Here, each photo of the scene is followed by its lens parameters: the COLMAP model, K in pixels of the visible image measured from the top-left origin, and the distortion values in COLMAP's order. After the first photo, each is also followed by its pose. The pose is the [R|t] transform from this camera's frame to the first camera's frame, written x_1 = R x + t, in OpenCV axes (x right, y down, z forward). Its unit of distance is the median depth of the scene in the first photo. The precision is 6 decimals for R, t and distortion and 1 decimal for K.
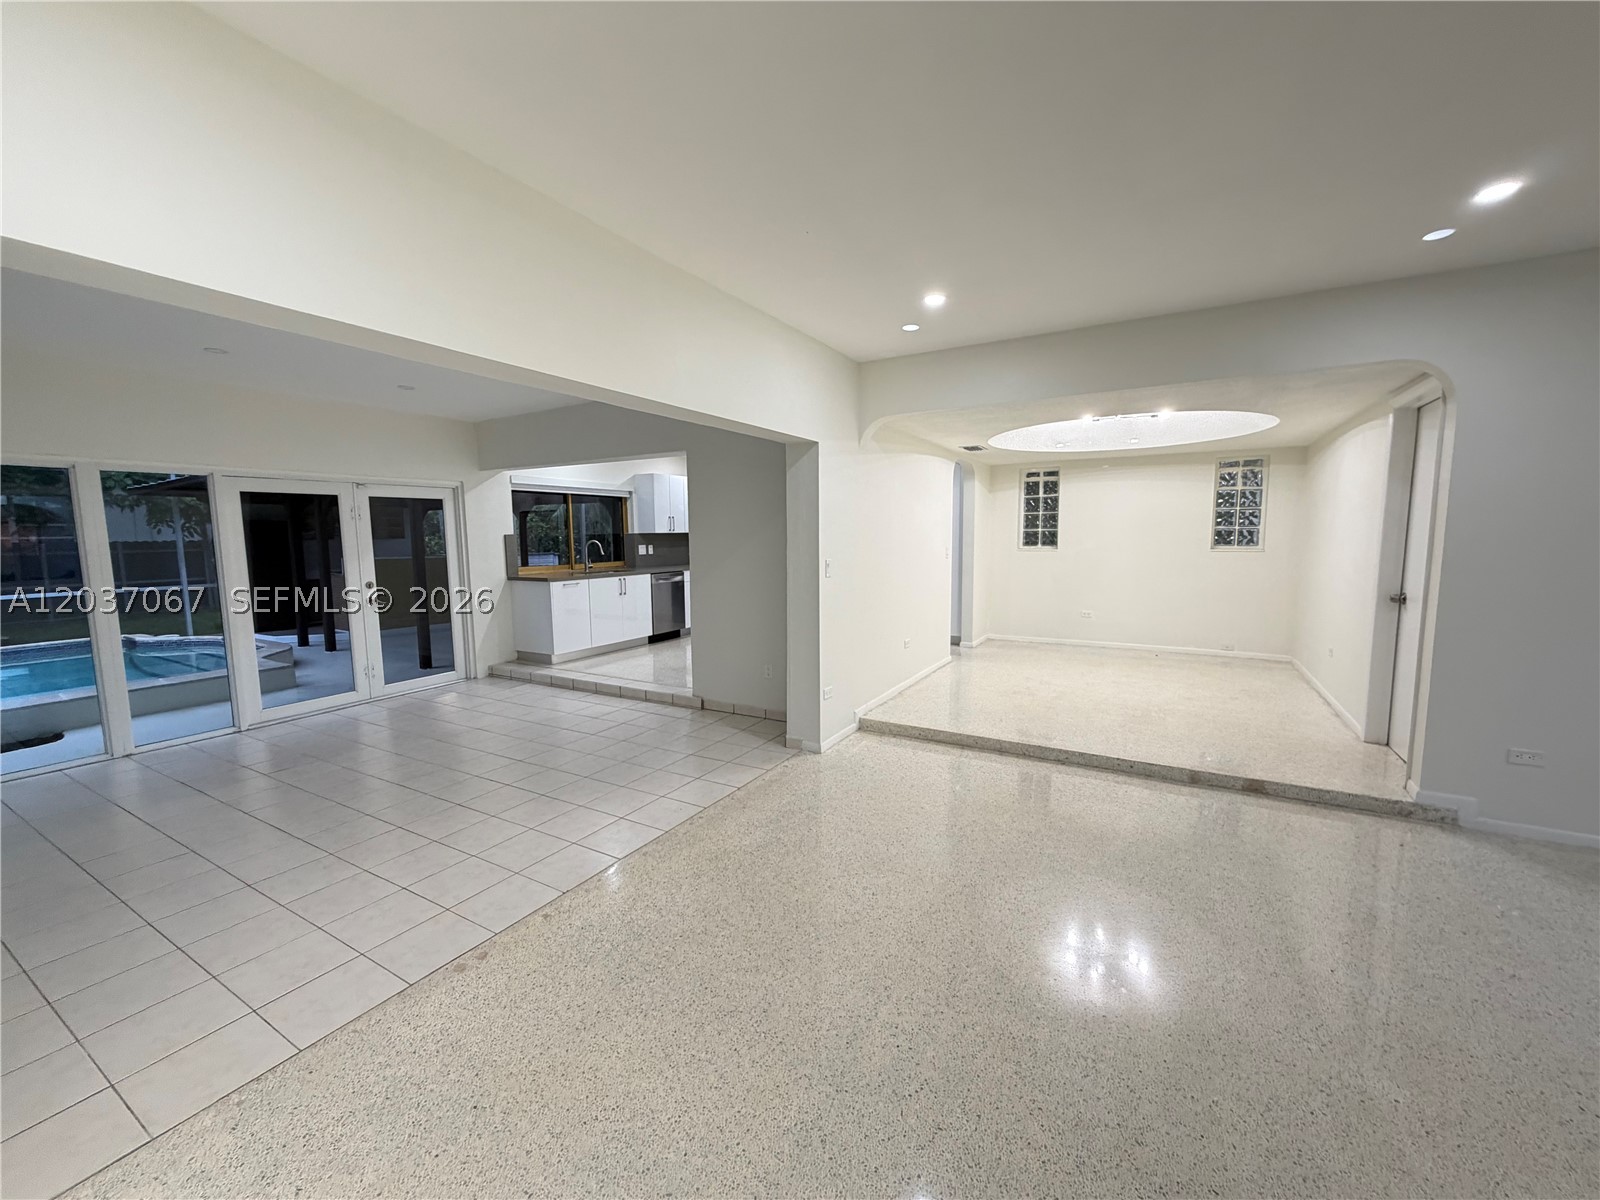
lens RADIAL K [[636.7, 0, 789.2], [0, 636.7, 603.1], [0, 0, 1]] dist [0.001247, 0.000011]
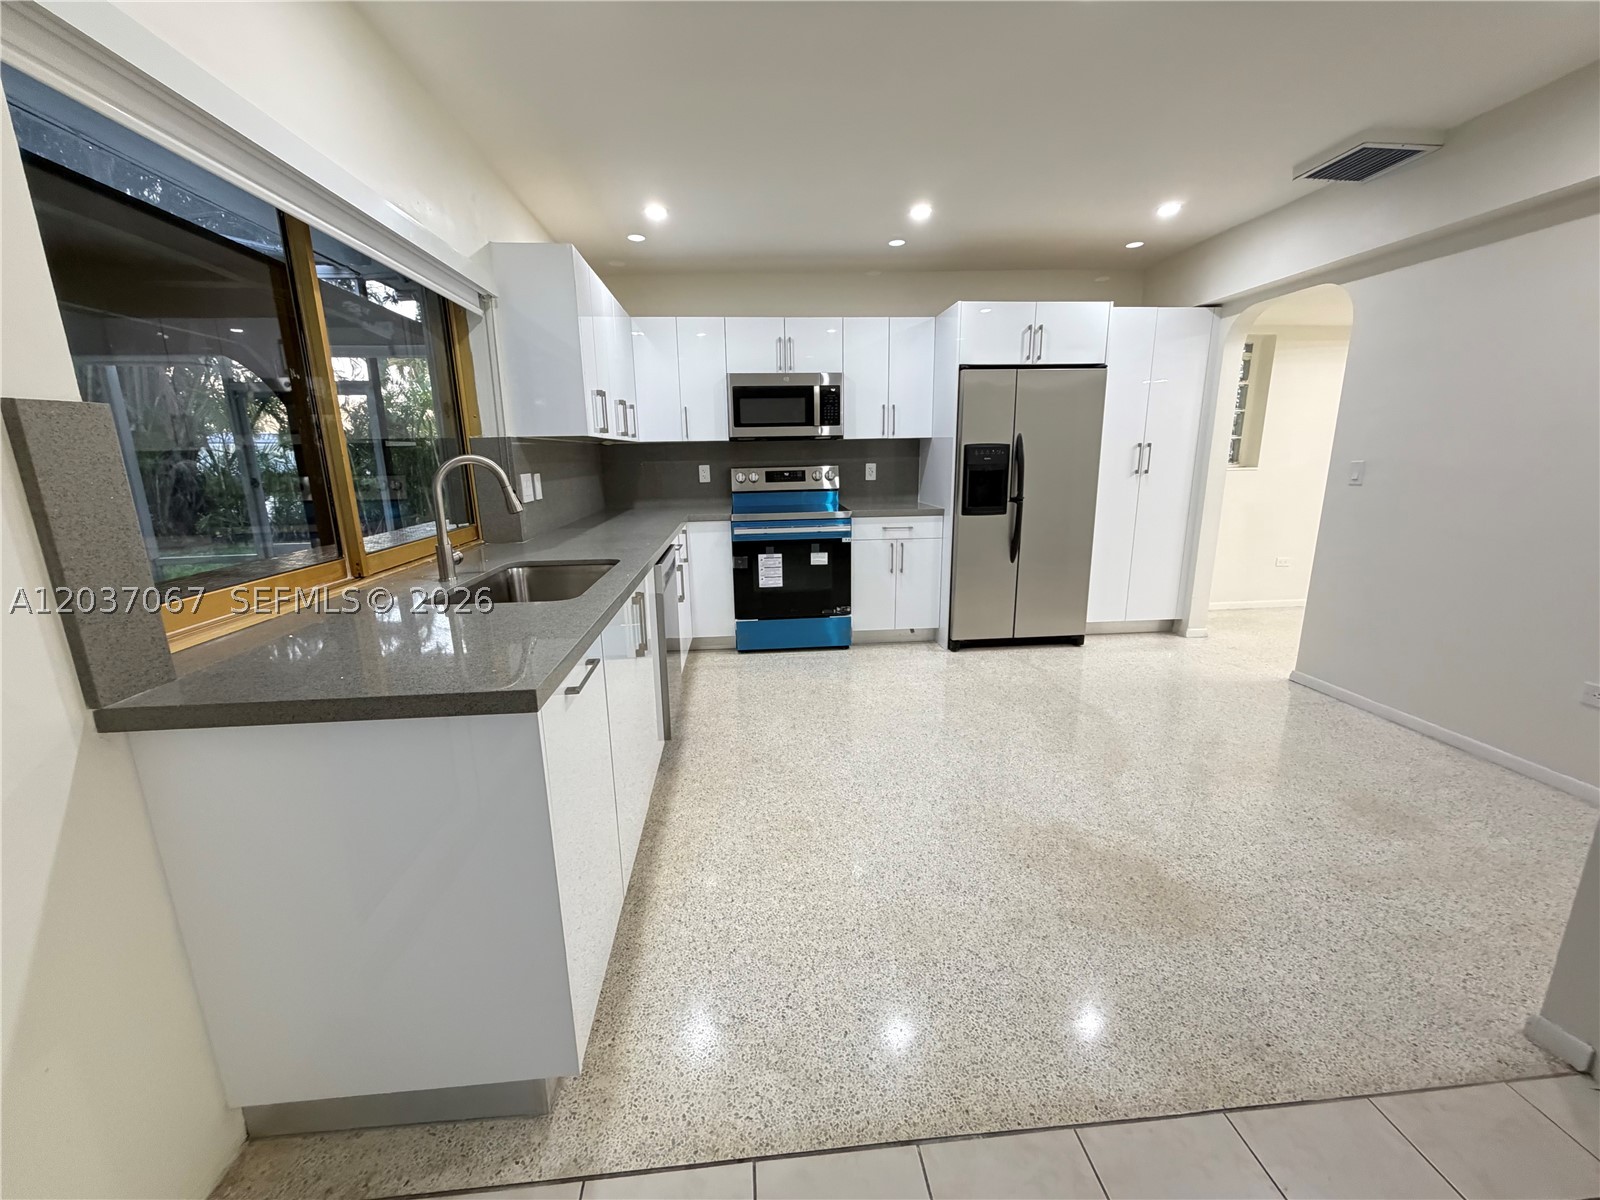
lens RADIAL K [[636.7, 0, 796.7], [0, 636.7, 593.1], [0, 0, 1]] dist [0.001247, 0.000011]
pose [[0.818402, -0.122331, 0.561474, -0.410288], [0.070147, 0.991038, 0.113677, -0.074369], [-0.570349, -0.053648, 0.819649, 0.839535]]
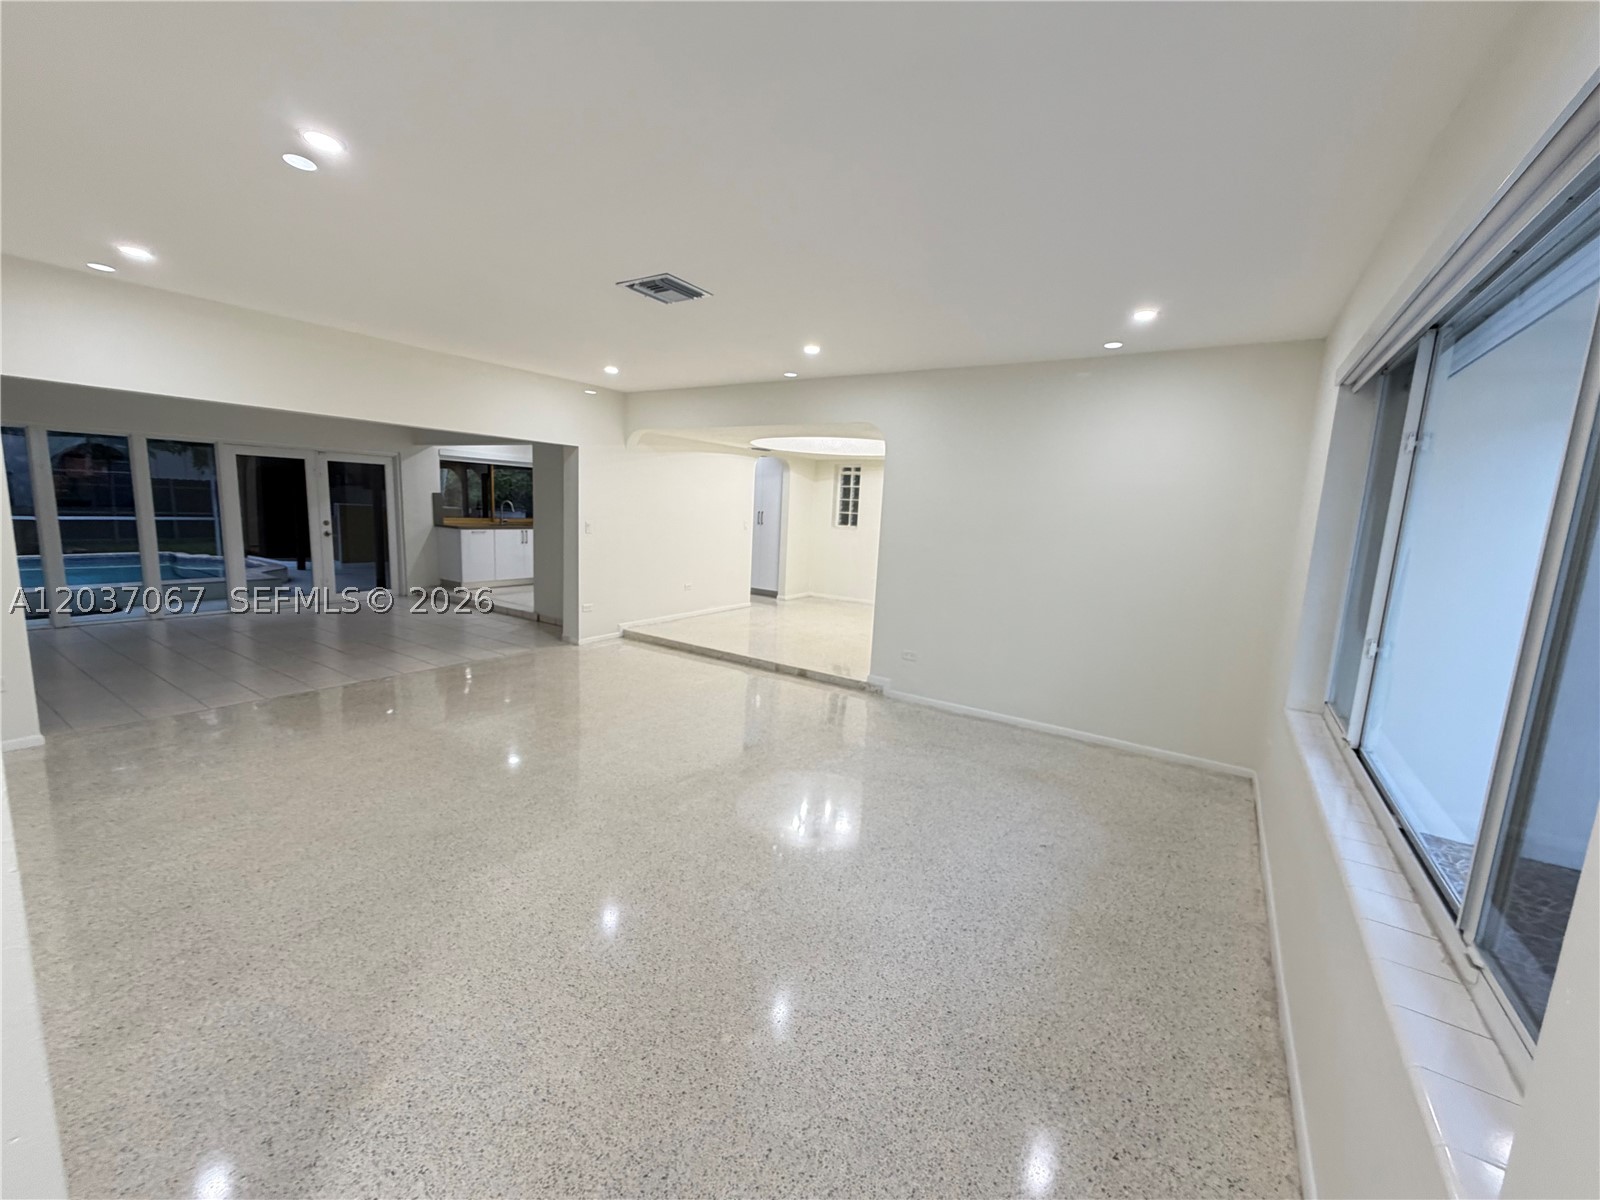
lens RADIAL K [[636.7, 0, 803.8], [0, 636.7, 610.2], [0, 0, 1]] dist [0.001247, 0.000011]
pose [[0.997224, 0.064225, -0.037680, 0.431046], [-0.061954, 0.996356, 0.058626, 0.014091], [0.041308, -0.056129, 0.997569, -0.358110]]
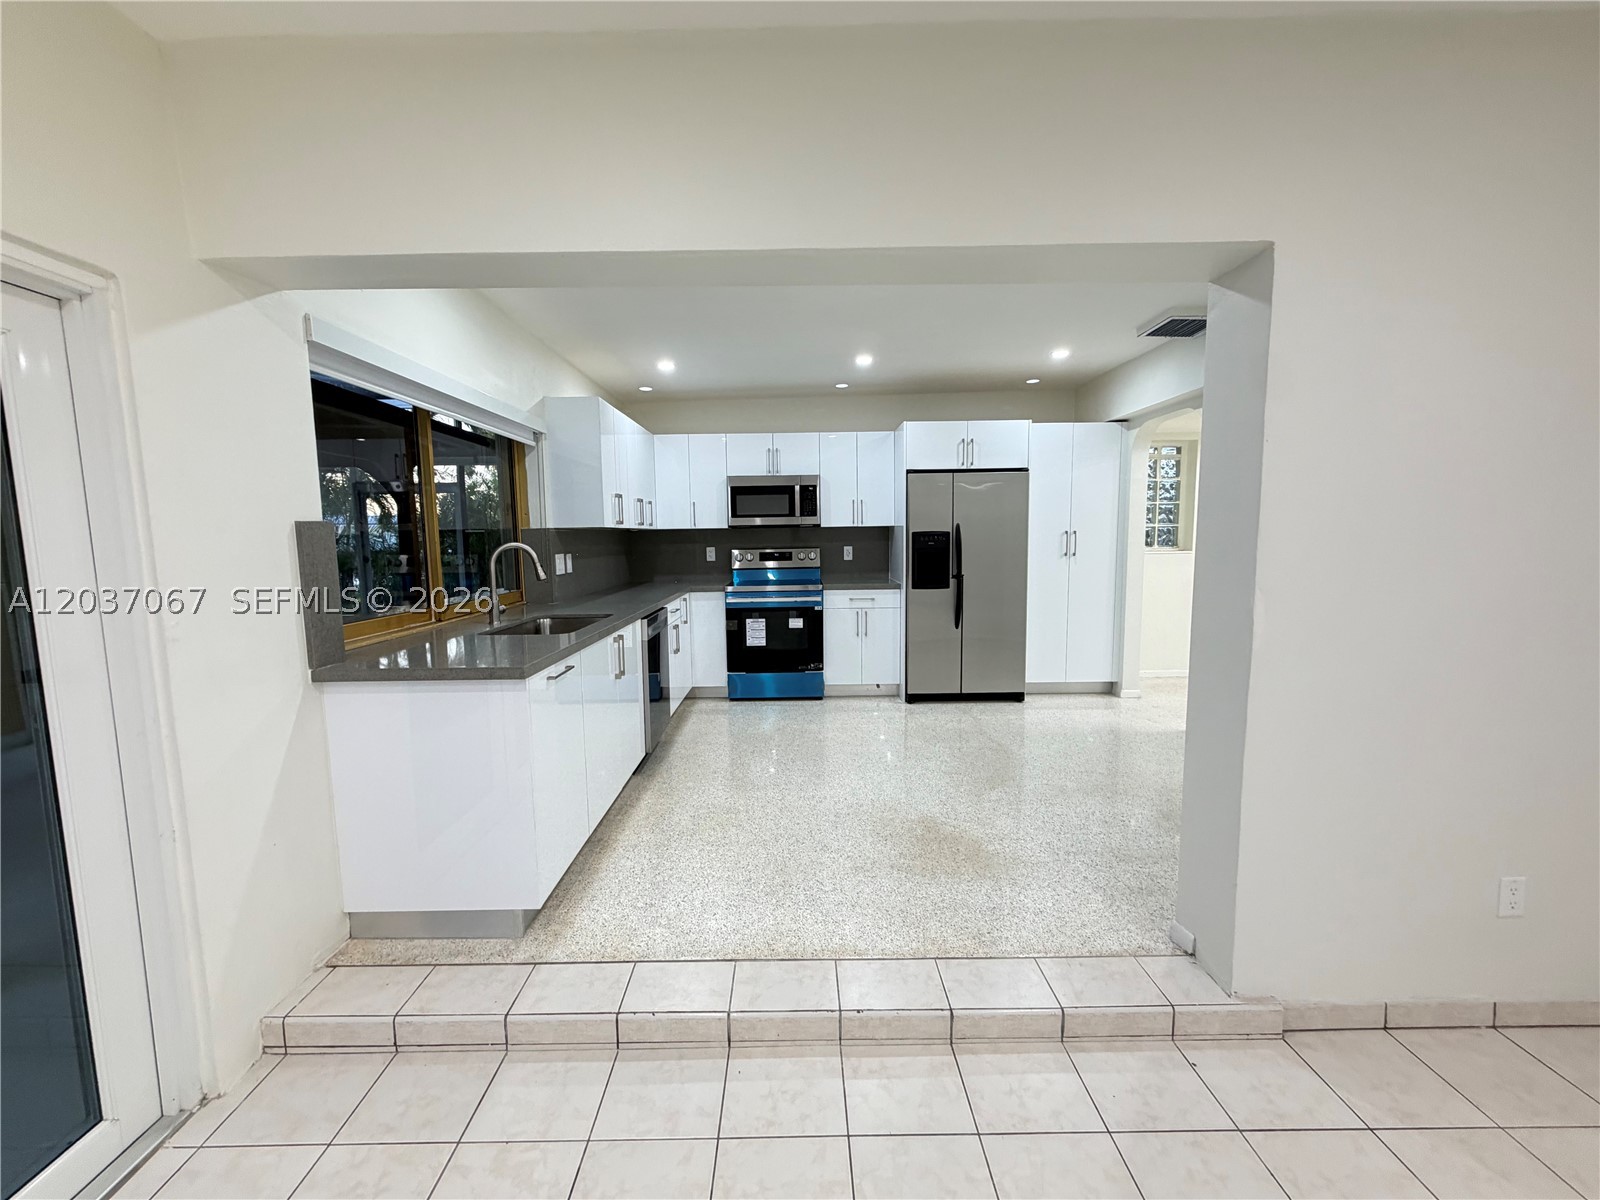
lens RADIAL K [[636.7, 0, 799.4], [0, 636.7, 594.4], [0, 0, 1]] dist [0.001247, 0.000011]
pose [[0.863453, -0.045328, 0.502389, -0.415235], [0.059140, 0.998182, -0.011583, -0.060412], [-0.500950, 0.039712, 0.864564, 0.674628]]
